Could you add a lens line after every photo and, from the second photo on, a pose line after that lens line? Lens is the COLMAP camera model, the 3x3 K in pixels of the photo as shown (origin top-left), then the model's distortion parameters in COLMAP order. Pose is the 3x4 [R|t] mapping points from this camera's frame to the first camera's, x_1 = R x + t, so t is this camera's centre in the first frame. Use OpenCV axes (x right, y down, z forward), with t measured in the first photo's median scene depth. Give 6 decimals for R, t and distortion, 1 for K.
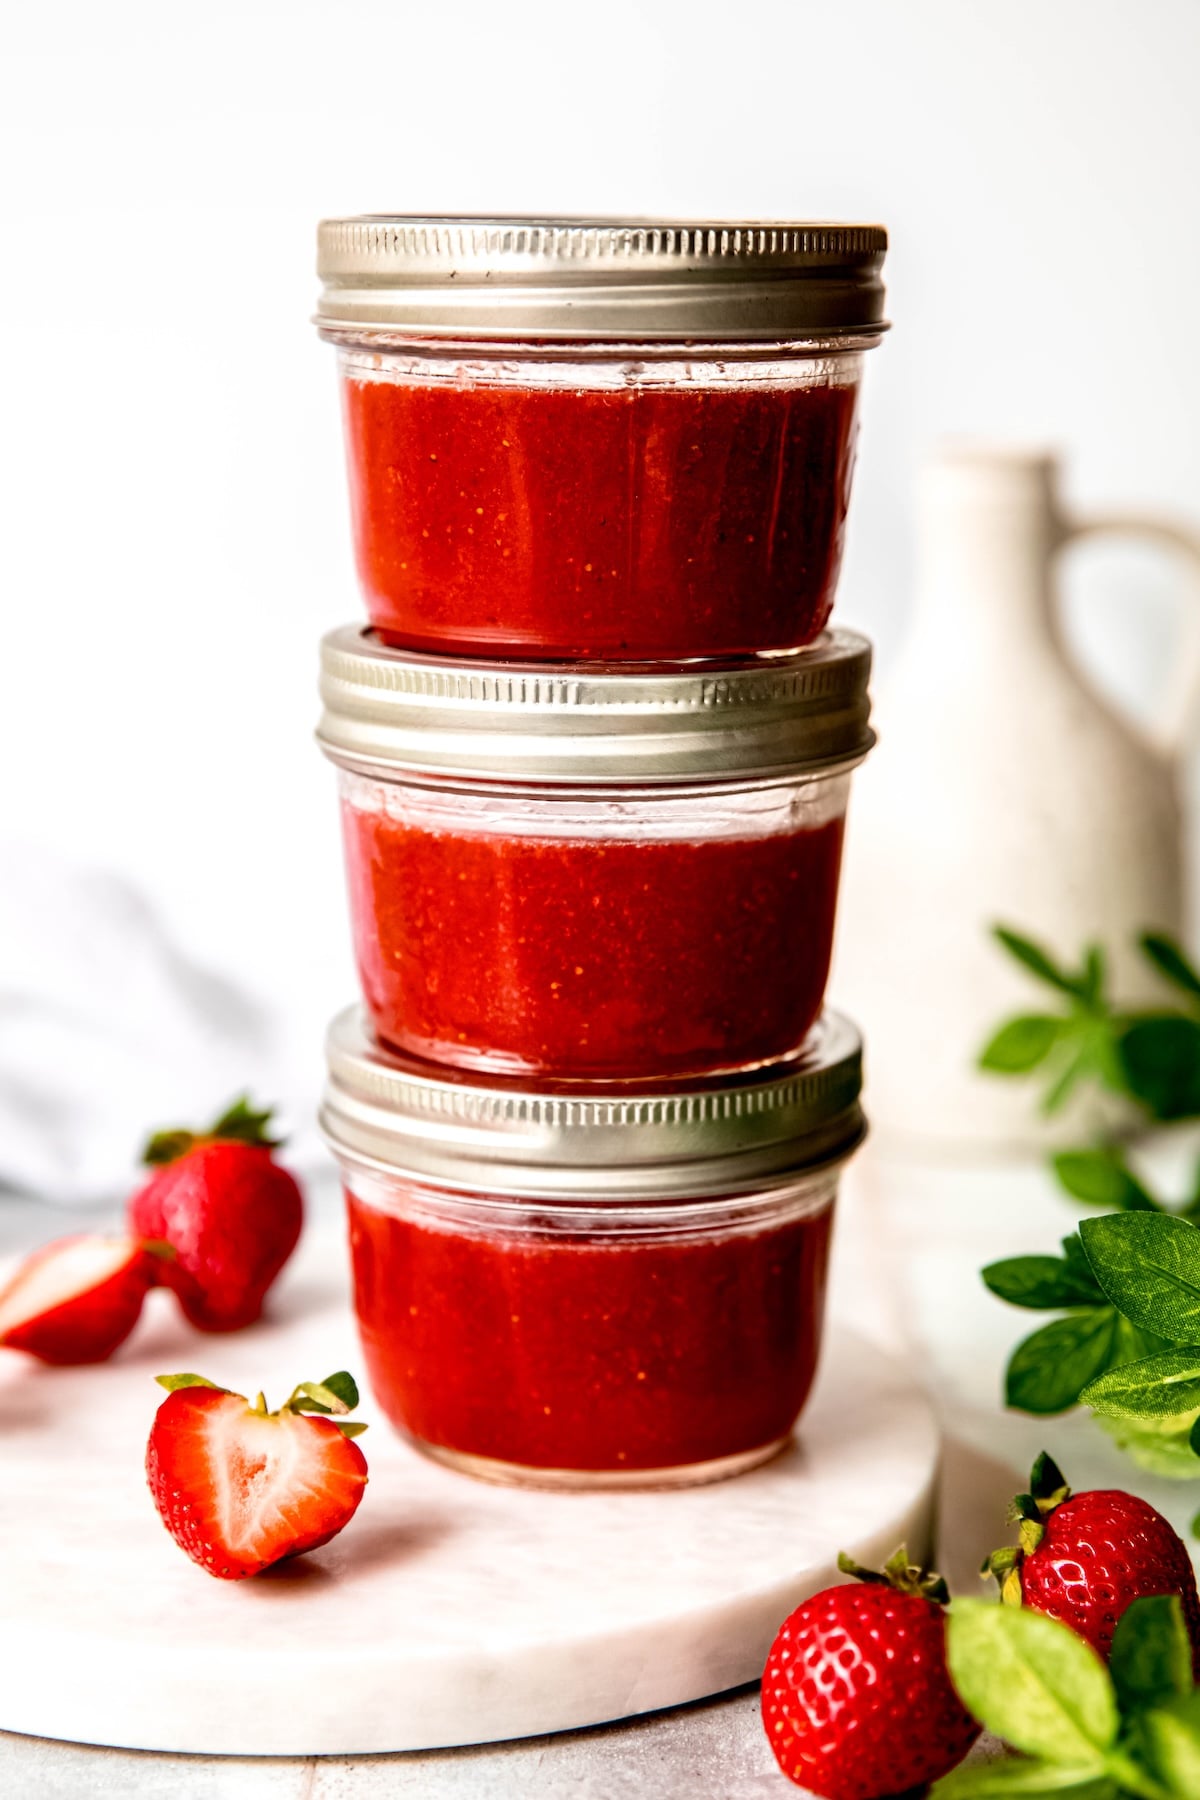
lens RADIAL K [[3351.8, 0, 572.9], [0, 3351.8, 894.6], [0, 0, 1]] dist [0.018311, 0.118599]
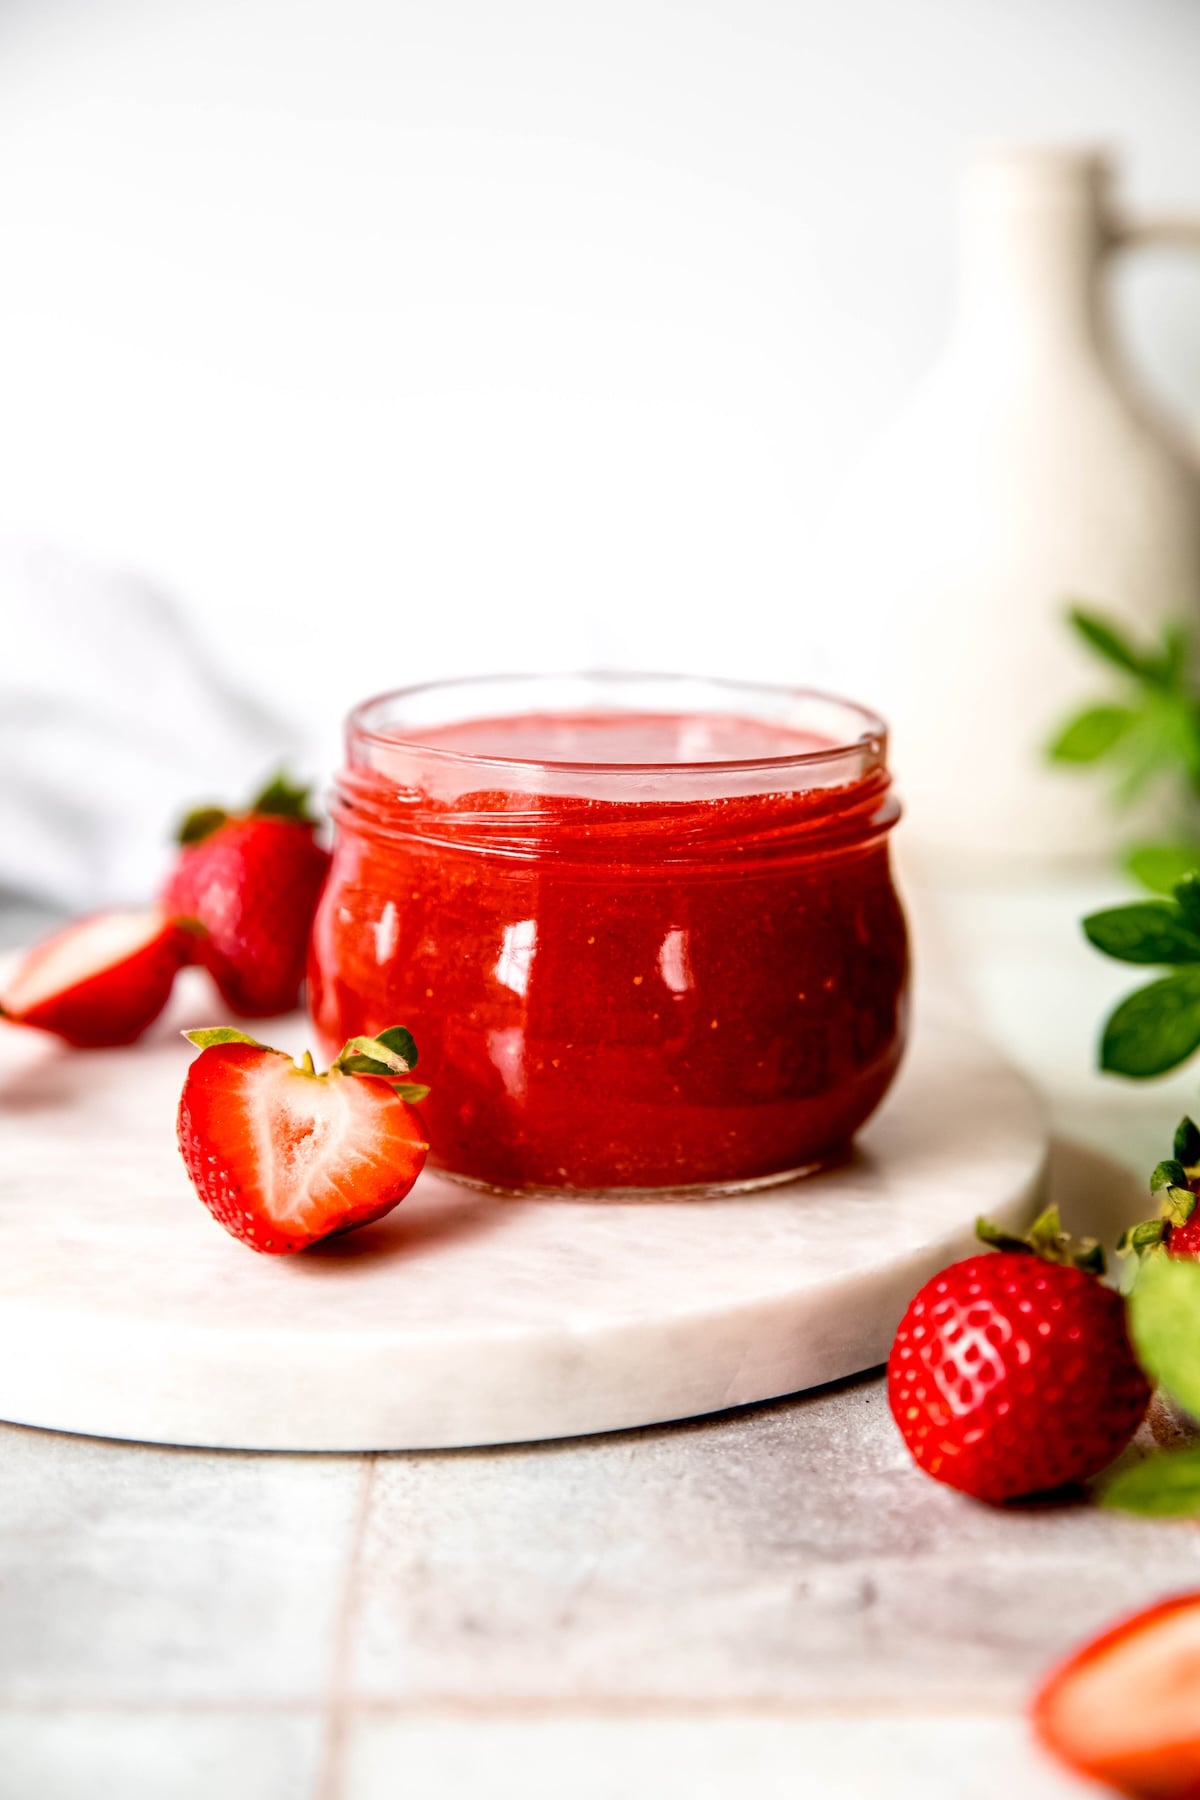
lens RADIAL K [[2897.8, 0, 600.0], [0, 2897.8, 900.0], [0, 0, 1]] dist [0.002499, -0.123713]
pose [[0.999872, -0.000983, 0.015984, -0.029435], [0.000259, 0.998976, 0.045240, 0.077970], [-0.016012, -0.045230, 0.998848, 0.249664]]
